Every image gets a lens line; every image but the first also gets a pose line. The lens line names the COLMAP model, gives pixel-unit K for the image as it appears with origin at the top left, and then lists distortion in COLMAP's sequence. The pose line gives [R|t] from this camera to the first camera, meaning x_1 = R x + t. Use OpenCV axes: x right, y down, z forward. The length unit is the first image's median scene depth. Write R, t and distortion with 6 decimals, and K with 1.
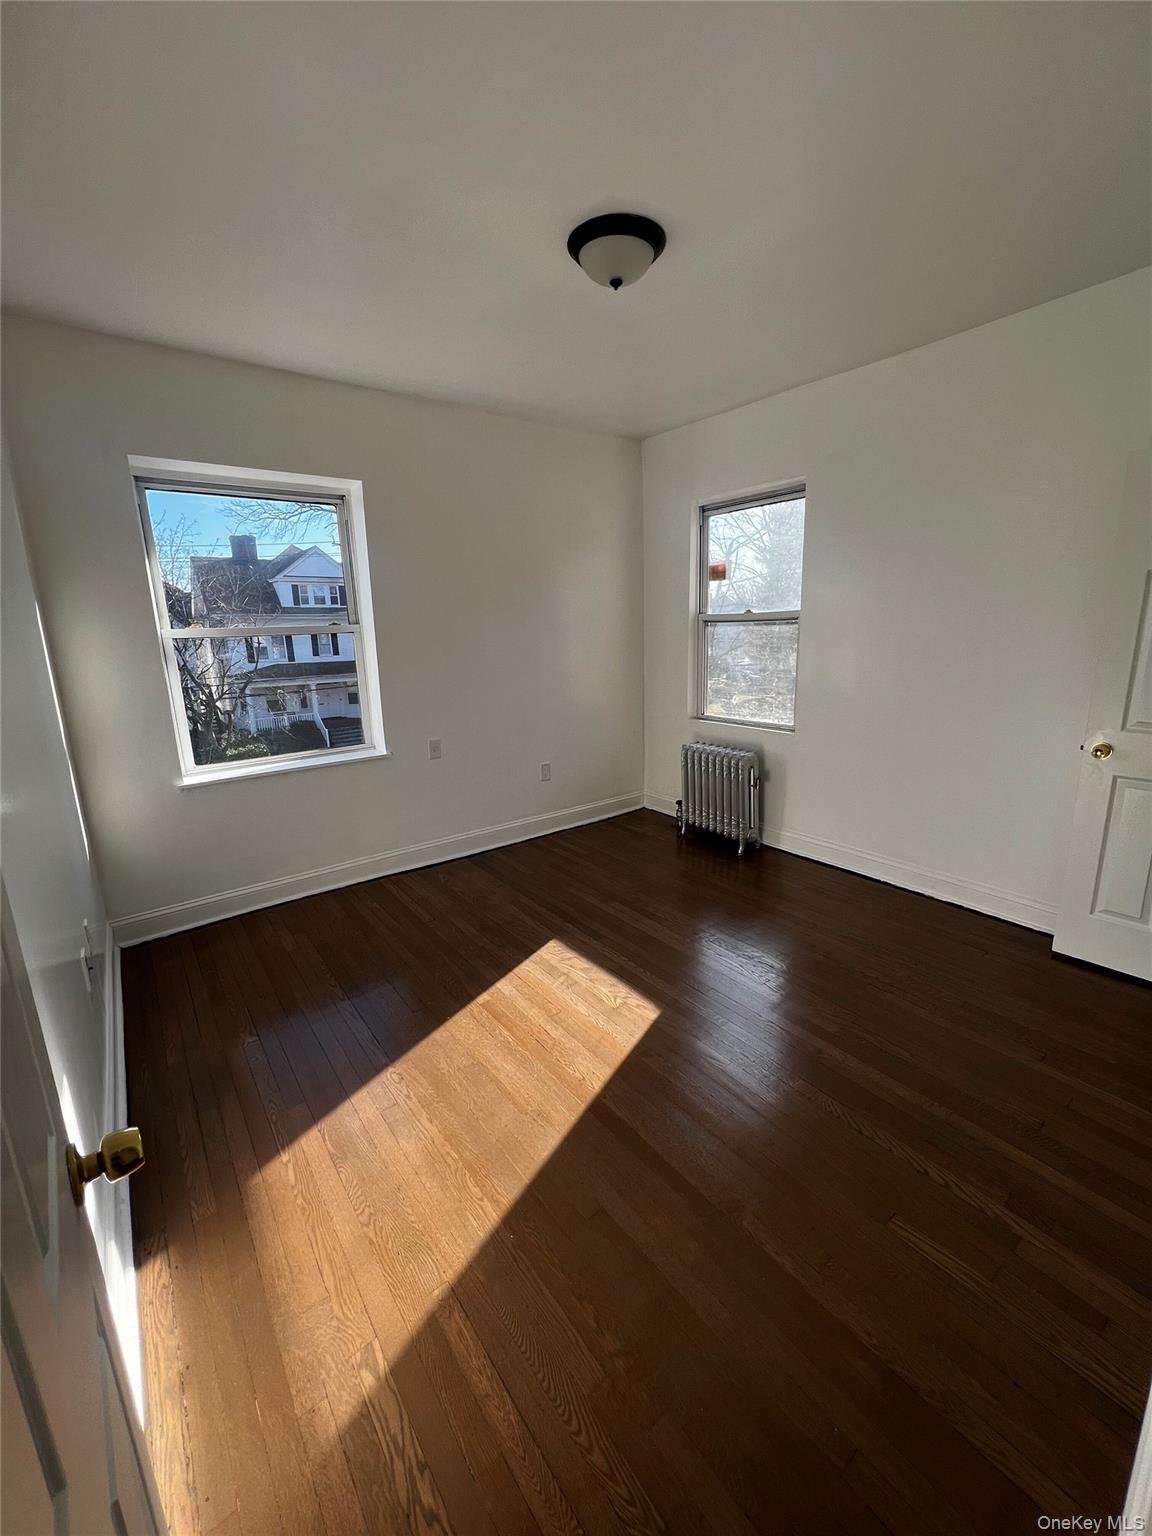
lens RADIAL K [[611.6, 0, 576.0], [0, 611.6, 768.0], [0, 0, 1]] dist [0.002490, 0.000282]
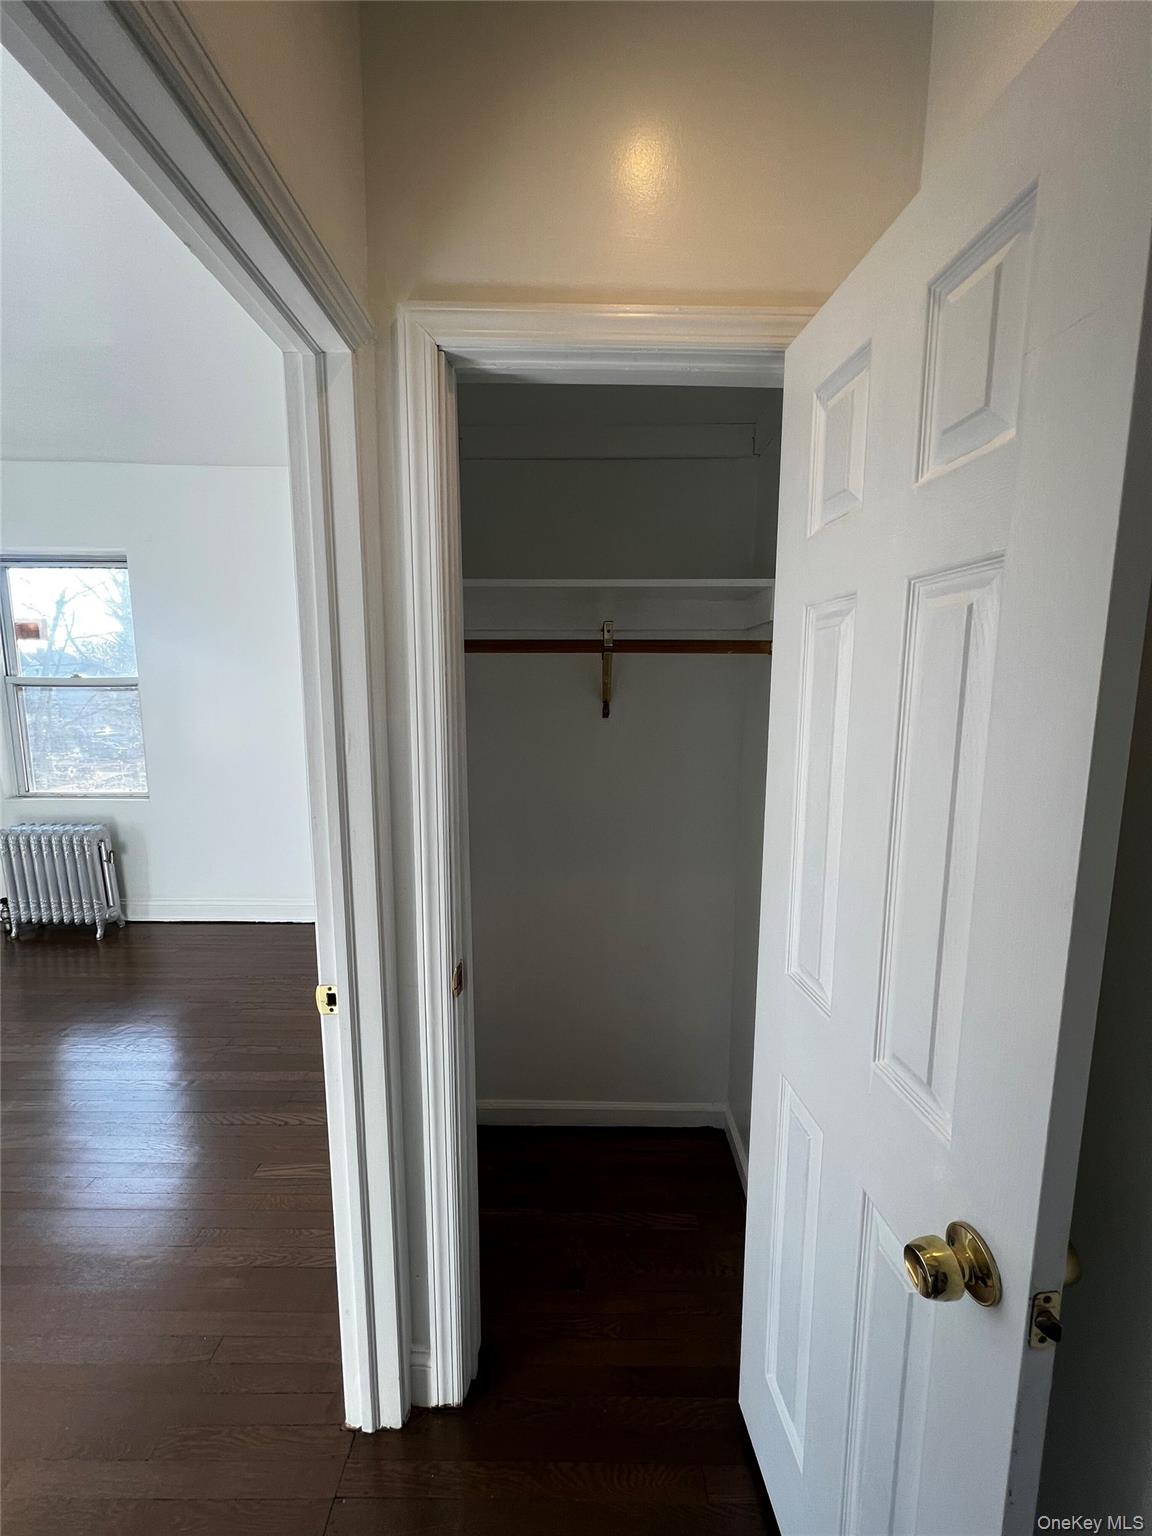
lens RADIAL K [[611.6, 0, 576.0], [0, 611.6, 768.0], [0, 0, 1]] dist [0.002490, 0.000282]
pose [[0.605904, -0.074281, 0.792062, -0.004821], [0.158183, 0.987000, -0.028442, 0.028723], [-0.779653, 0.142524, 0.609777, -0.142176]]
